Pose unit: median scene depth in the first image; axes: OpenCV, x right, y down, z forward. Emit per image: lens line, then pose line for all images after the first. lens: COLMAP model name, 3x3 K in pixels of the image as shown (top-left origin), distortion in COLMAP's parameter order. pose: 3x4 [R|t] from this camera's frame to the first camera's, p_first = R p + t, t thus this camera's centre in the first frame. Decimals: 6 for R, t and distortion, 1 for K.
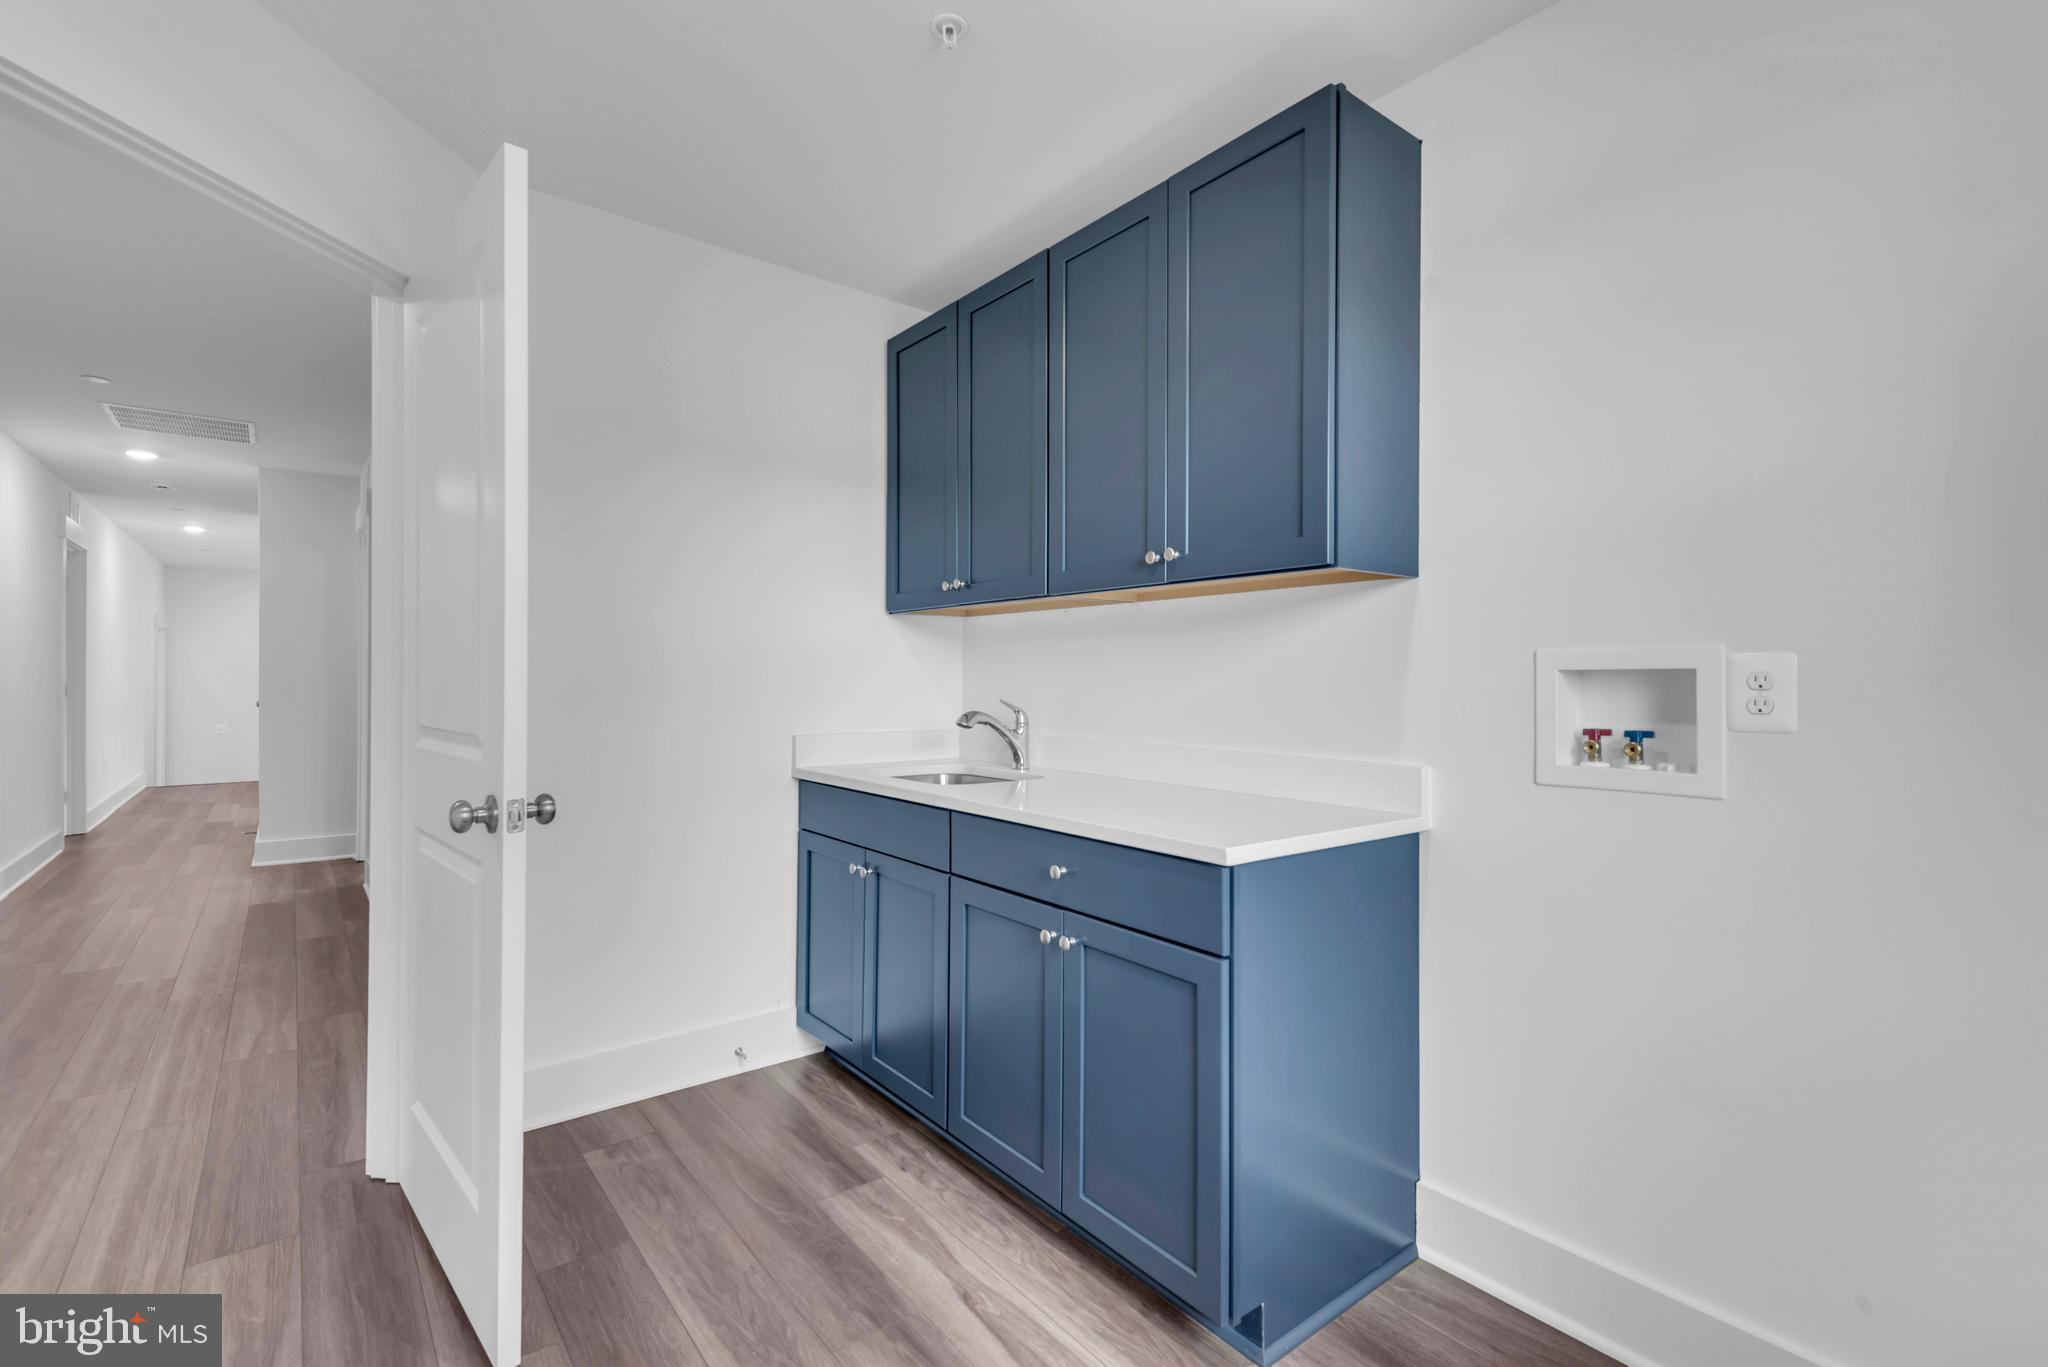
lens RADIAL K [[921.5, 0, 1017.0], [0, 921.5, 672.2], [0, 0, 1]] dist [0.015253, -0.000129]
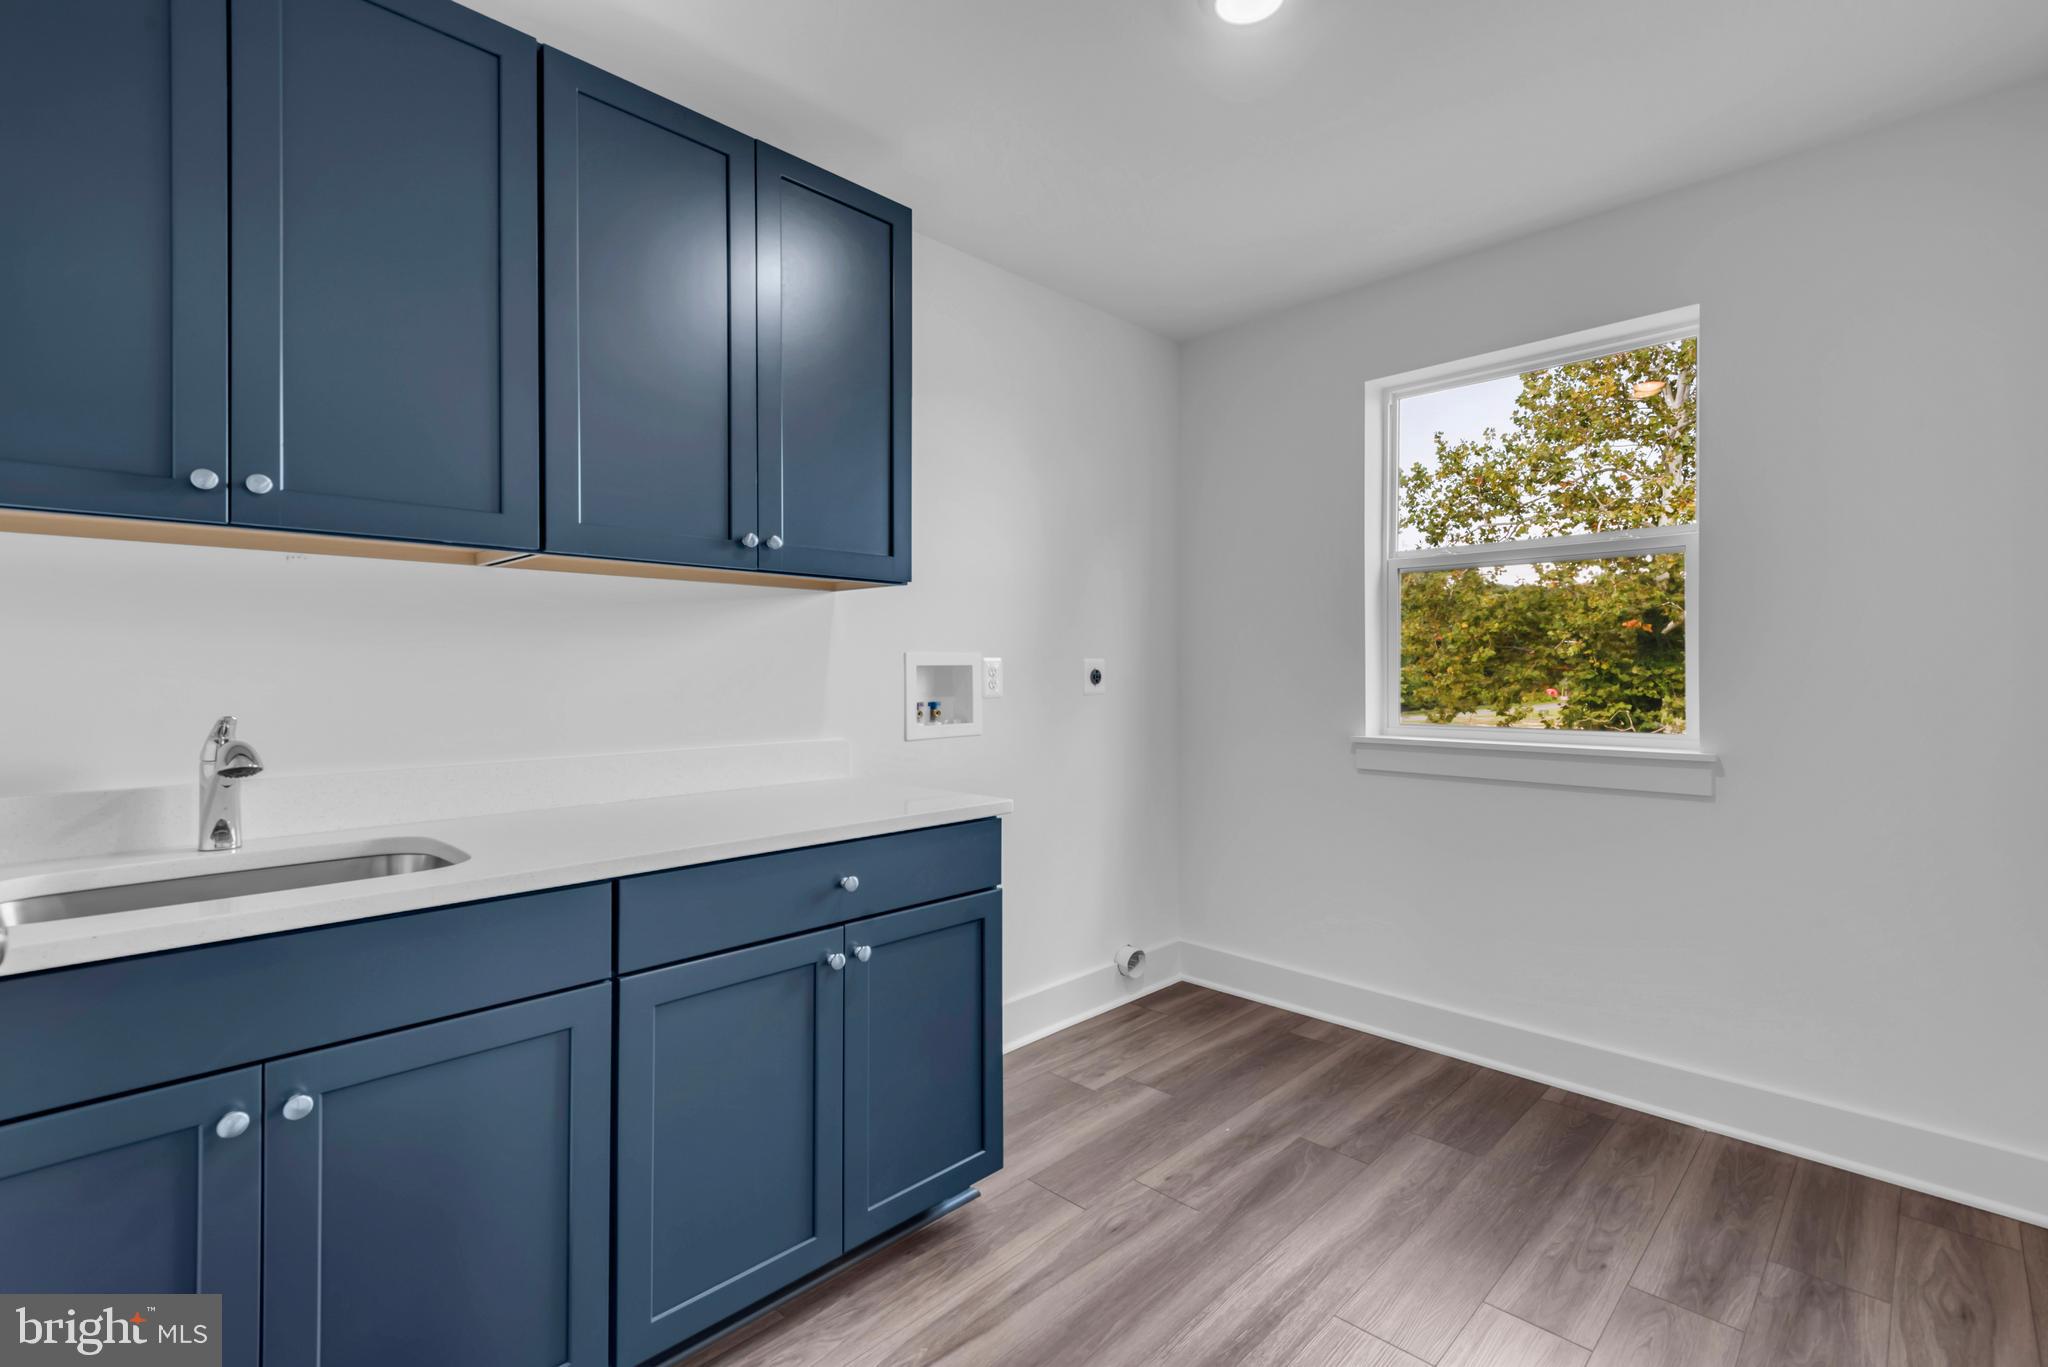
lens RADIAL K [[921.5, 0, 1017.0], [0, 921.5, 672.2], [0, 0, 1]] dist [0.015253, -0.000129]
pose [[-0.119515, -0.004849, 0.992821, -0.986664], [0.001080, 0.999987, 0.005014, 0.001035], [-0.992832, 0.001672, -0.119508, 1.045742]]
